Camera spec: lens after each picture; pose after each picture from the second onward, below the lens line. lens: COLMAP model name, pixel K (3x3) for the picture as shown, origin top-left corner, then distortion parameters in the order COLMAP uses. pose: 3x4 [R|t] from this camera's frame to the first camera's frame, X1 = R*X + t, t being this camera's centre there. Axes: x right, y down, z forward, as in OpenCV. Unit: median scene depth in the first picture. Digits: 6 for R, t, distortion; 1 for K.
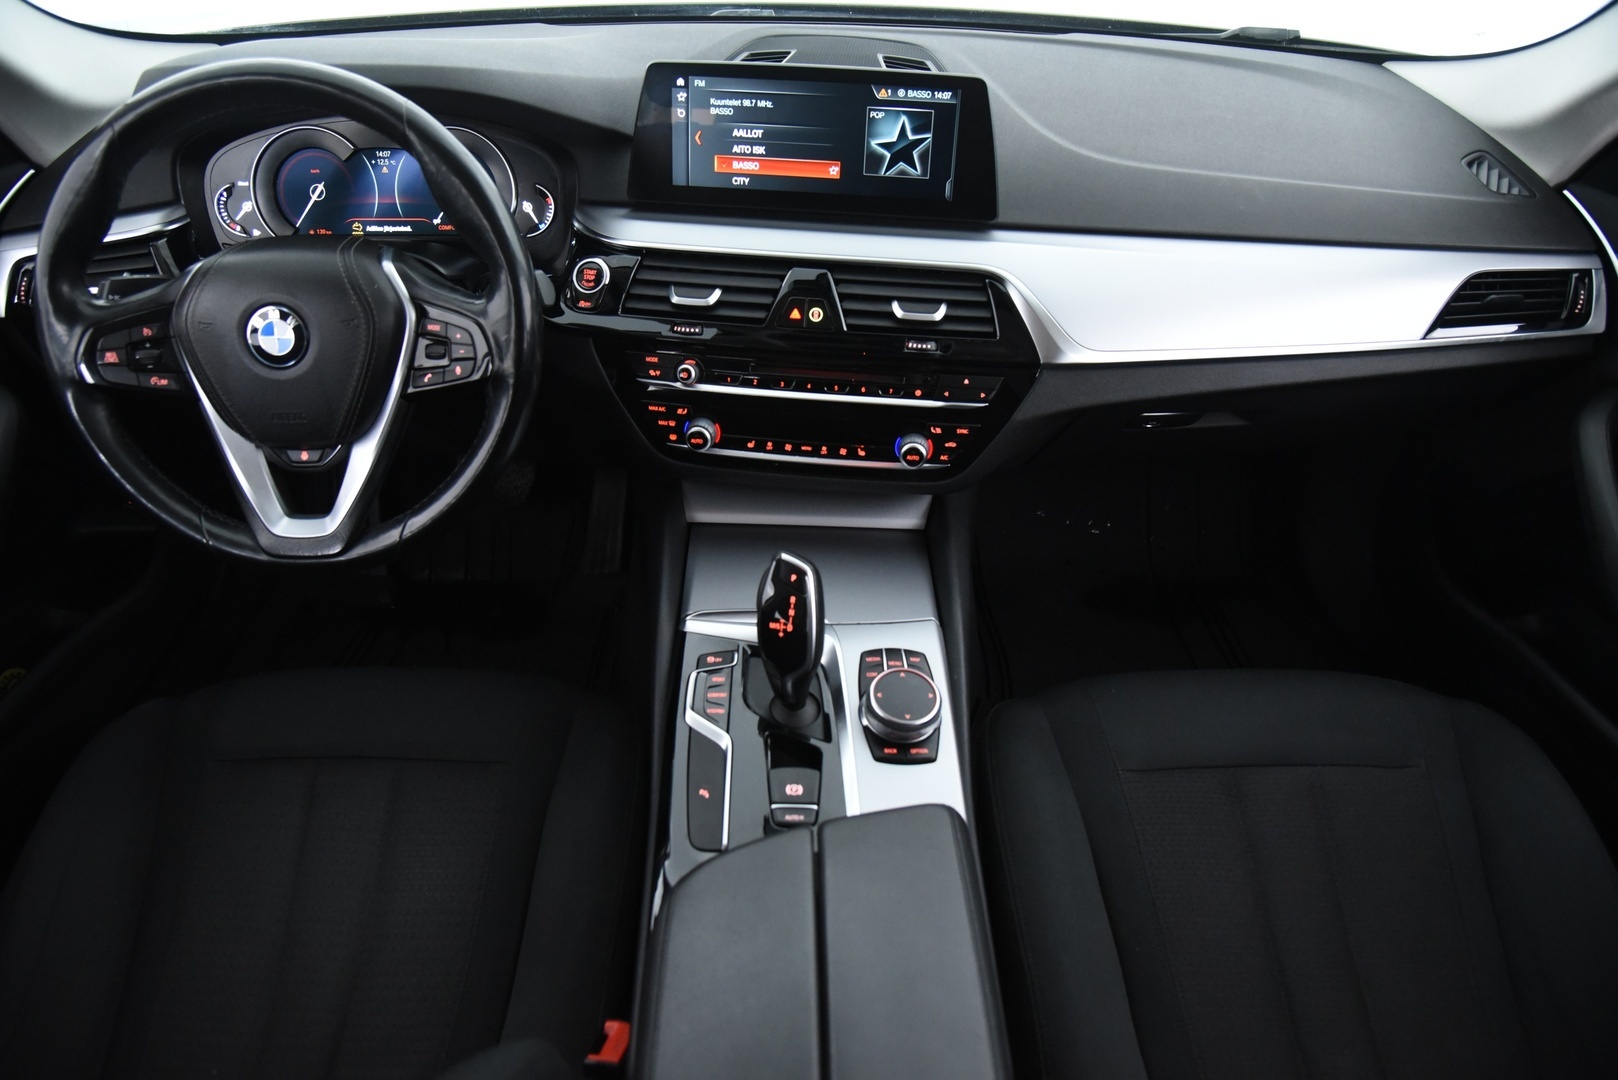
lens RADIAL K [[1115.7, 0, 802.7], [0, 1115.7, 532.4], [0, 0, 1]] dist [-0.053532, 0.008607]
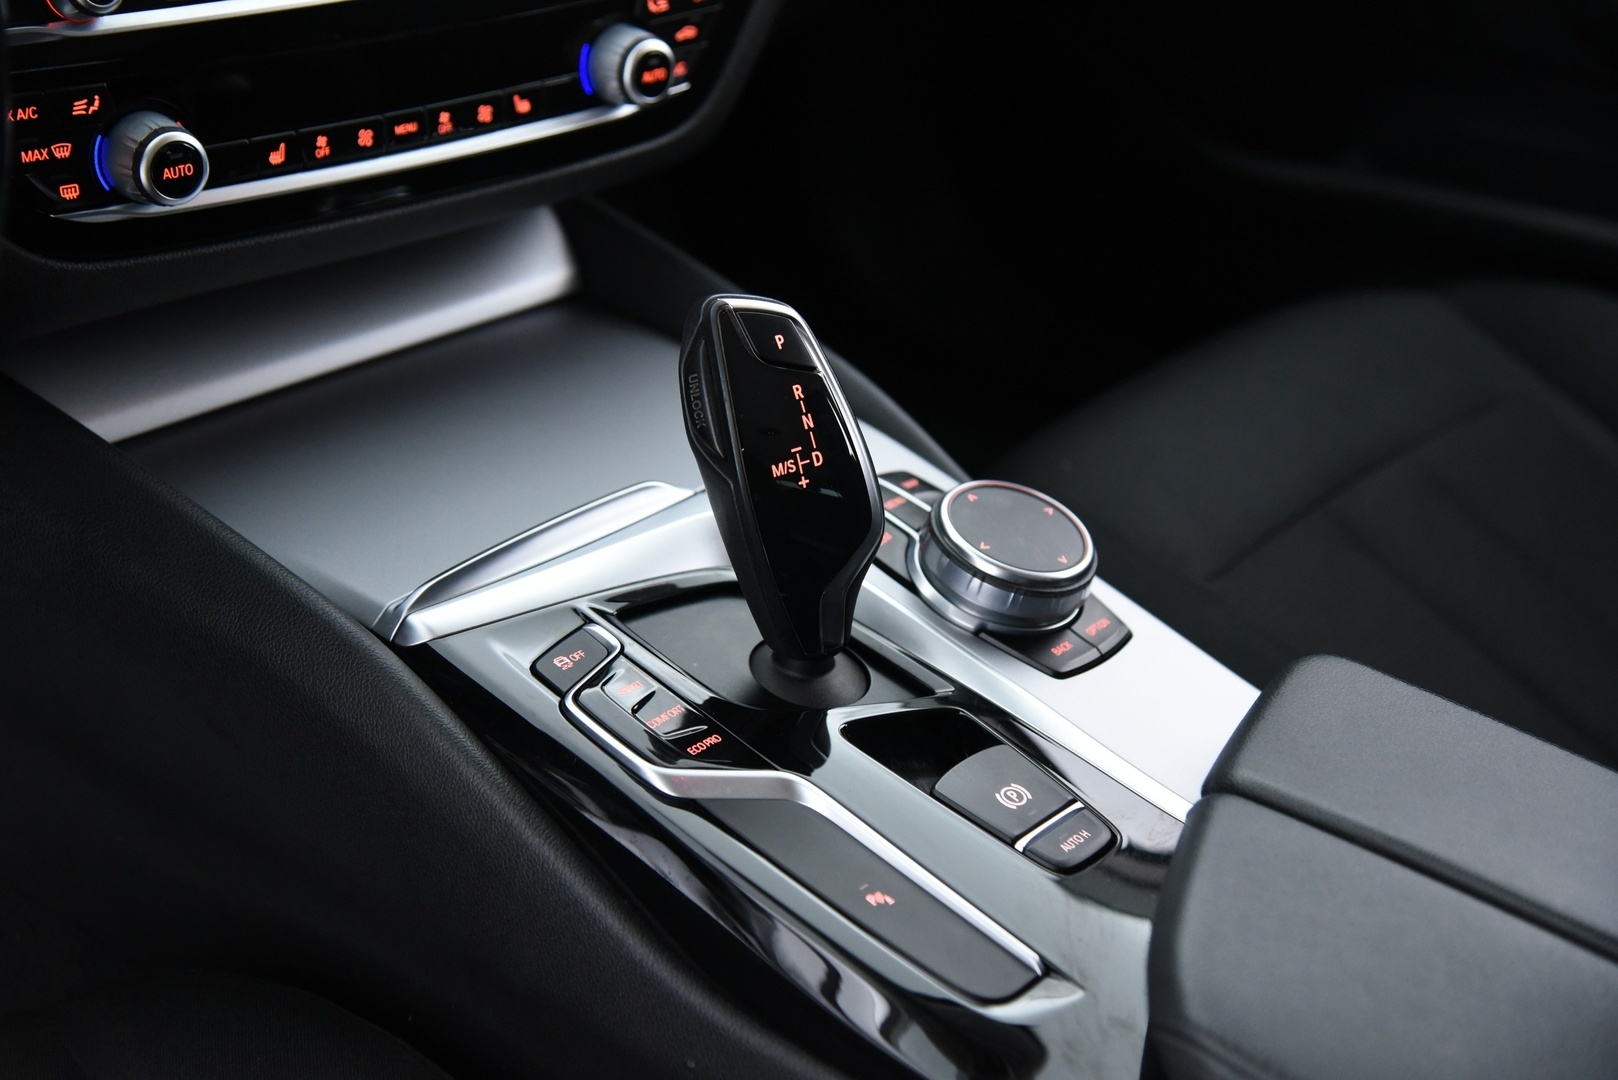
lens RADIAL K [[2541.1, 0, 801.8], [0, 2541.1, 549.9], [0, 0, 1]] dist [0.256913, 0.000000]
pose [[0.667342, -0.343414, 0.660849, -0.552313], [0.358042, 0.926008, 0.119645, 0.002593], [-0.653040, 0.156767, 0.740921, 0.272954]]
